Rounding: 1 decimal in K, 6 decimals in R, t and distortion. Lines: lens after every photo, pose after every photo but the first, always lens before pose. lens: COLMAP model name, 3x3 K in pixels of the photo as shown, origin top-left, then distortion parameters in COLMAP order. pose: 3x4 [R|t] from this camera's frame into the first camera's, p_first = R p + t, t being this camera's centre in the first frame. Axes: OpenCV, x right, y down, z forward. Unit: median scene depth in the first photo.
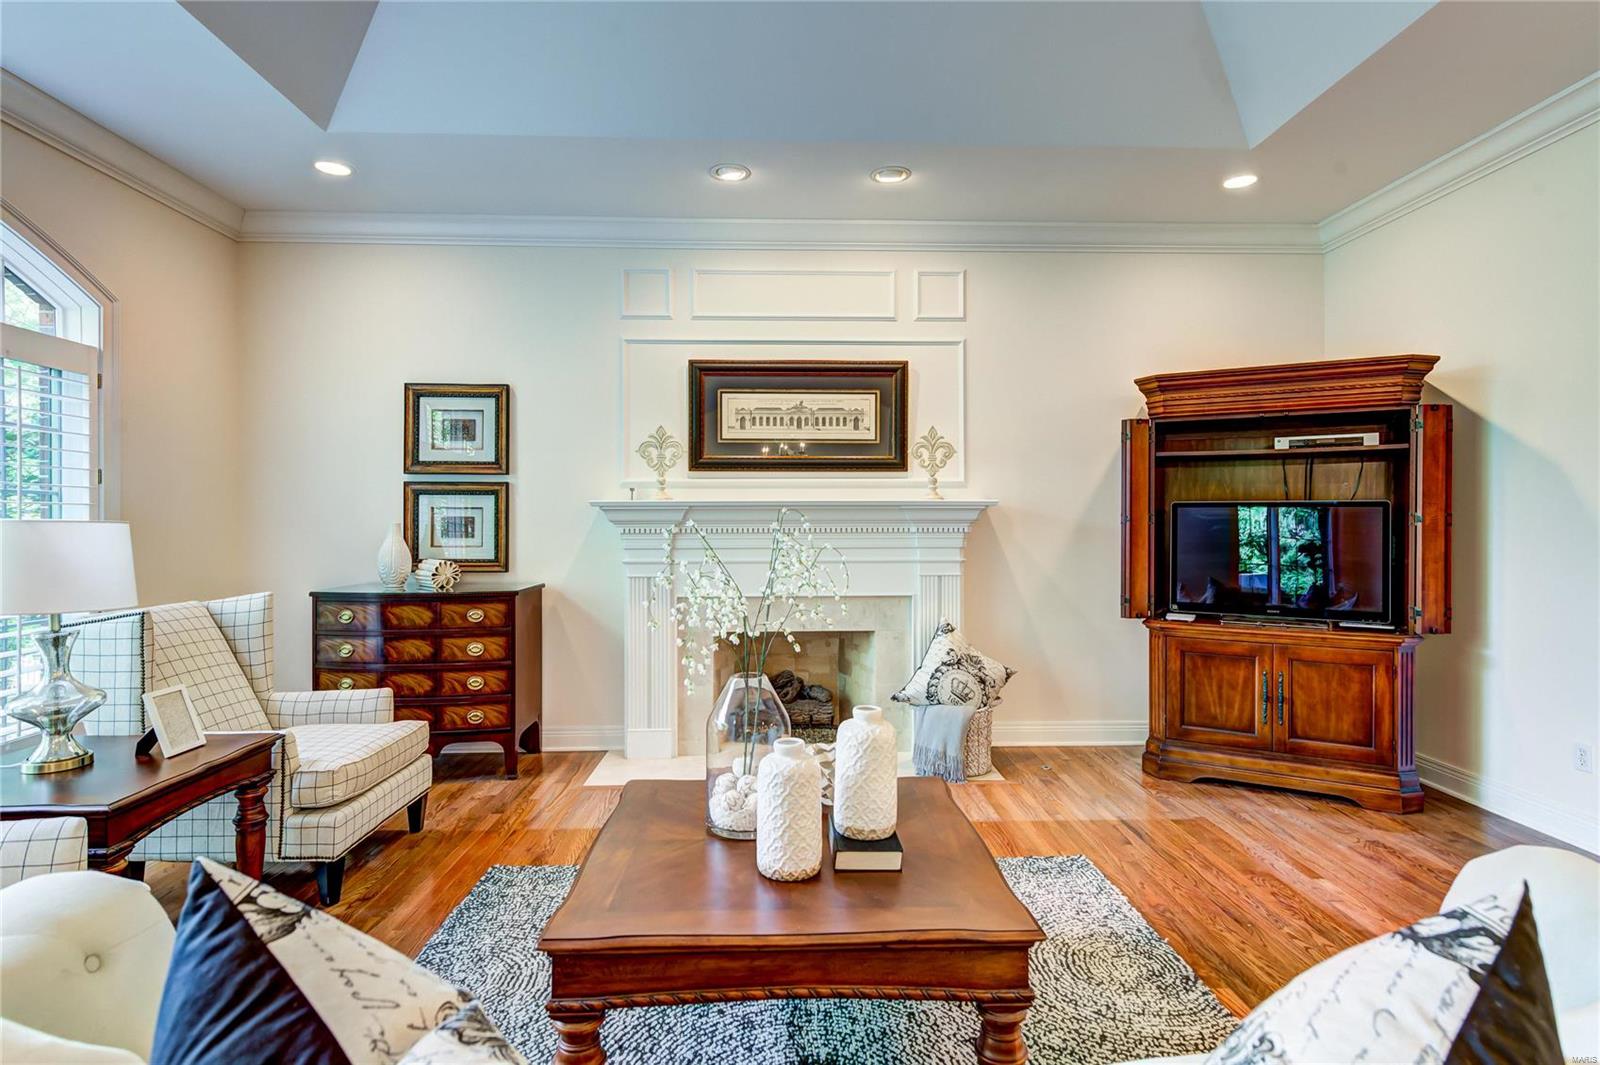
lens RADIAL K [[810.8, 0, 798.3], [0, 810.8, 522.4], [0, 0, 1]] dist [0.008824, -0.001012]
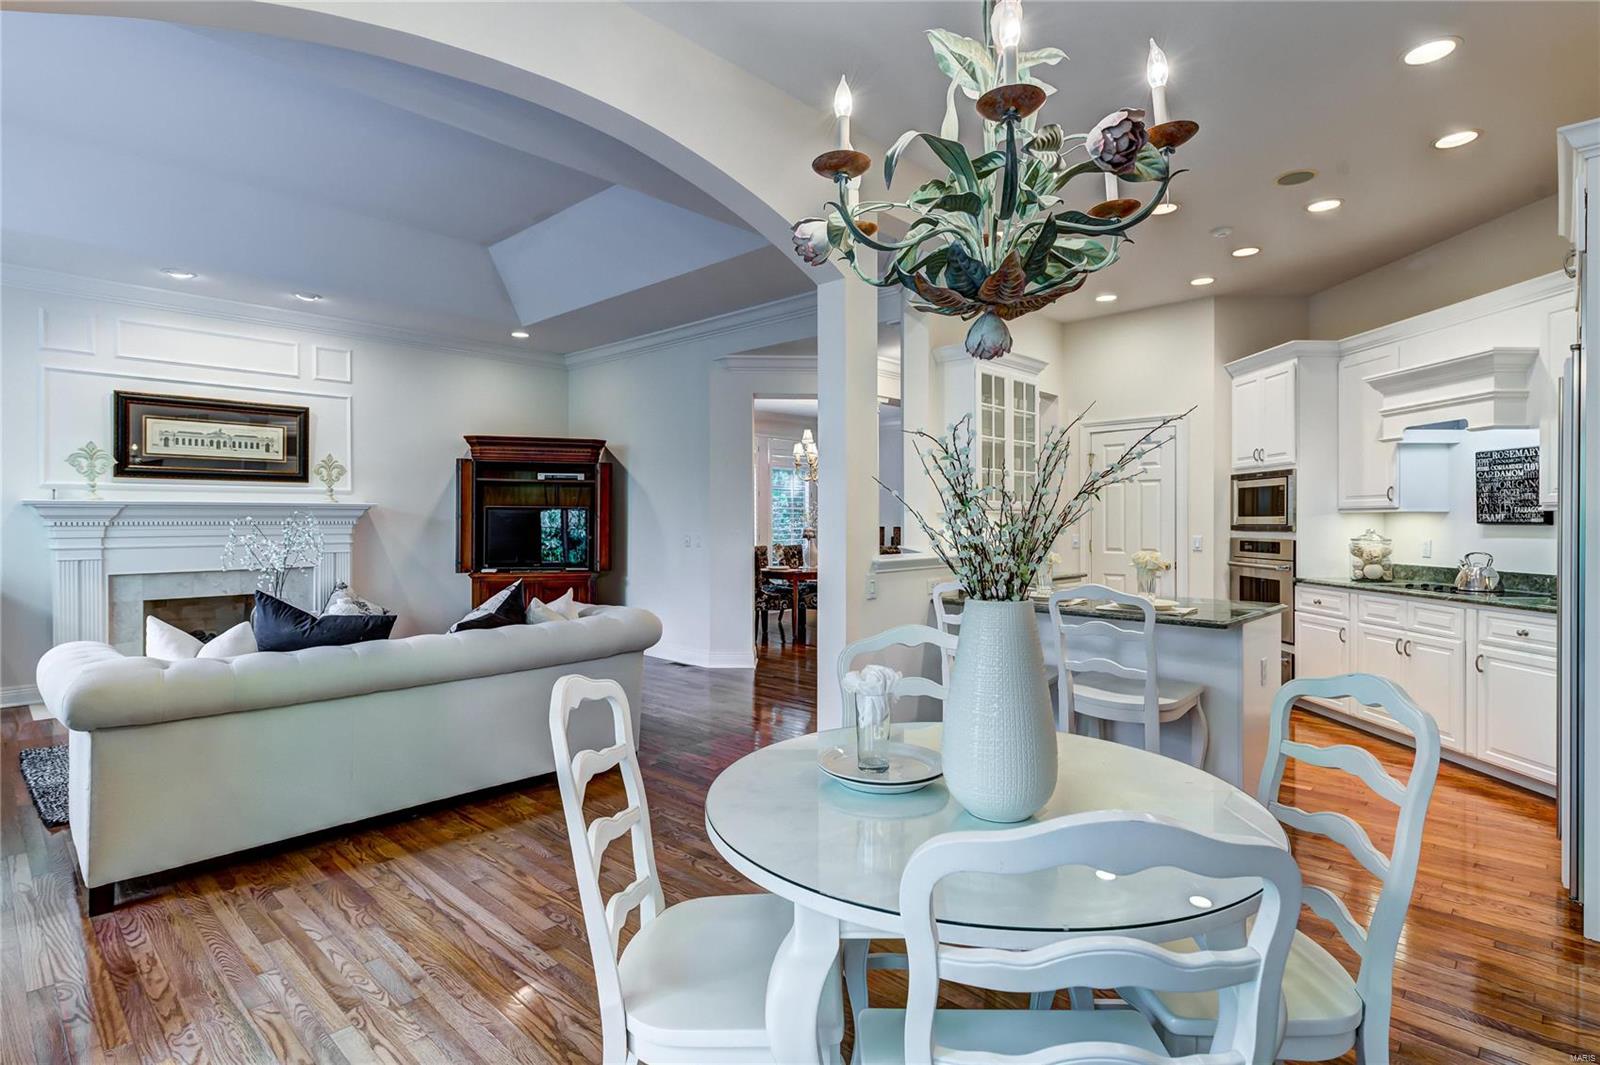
lens RADIAL K [[810.8, 0, 798.3], [0, 810.8, 522.4], [0, 0, 1]] dist [0.008824, -0.001012]
pose [[0.713618, -0.001668, 0.700533, -0.268742], [-0.001917, 0.999989, 0.004334, 0.000576], [-0.700532, -0.004435, 0.713607, -0.681868]]
